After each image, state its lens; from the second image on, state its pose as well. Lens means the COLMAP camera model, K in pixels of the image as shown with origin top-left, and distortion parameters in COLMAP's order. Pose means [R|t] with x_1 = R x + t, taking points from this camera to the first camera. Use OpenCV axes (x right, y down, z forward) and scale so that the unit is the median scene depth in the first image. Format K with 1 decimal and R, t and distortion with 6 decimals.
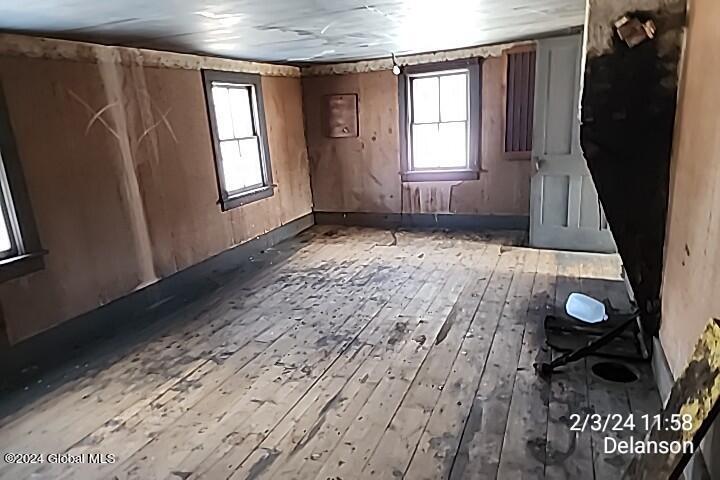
lens RADIAL K [[472.7, 0, 361.3], [0, 472.7, 230.9], [0, 0, 1]] dist [0.099139, -0.080019]
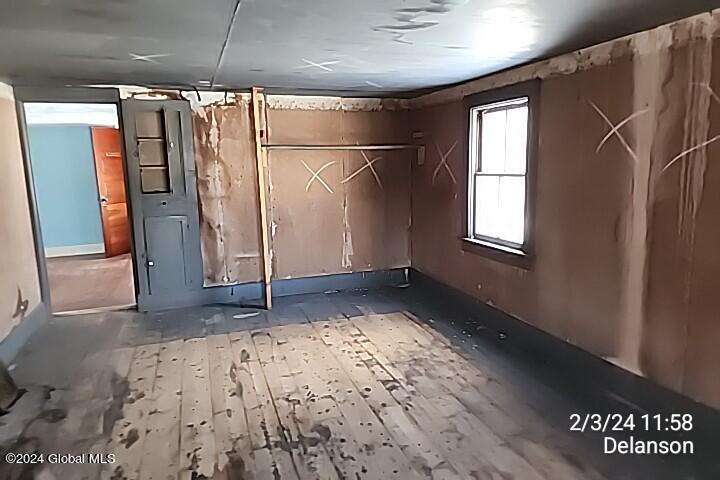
lens RADIAL K [[472.7, 0, 361.3], [0, 472.7, 230.9], [0, 0, 1]] dist [0.099139, -0.080019]
pose [[-0.737323, 0.190665, -0.648076, 0.340090], [-0.078700, 0.928568, 0.362724, -0.392097], [0.670941, 0.318448, -0.669649, 1.506801]]
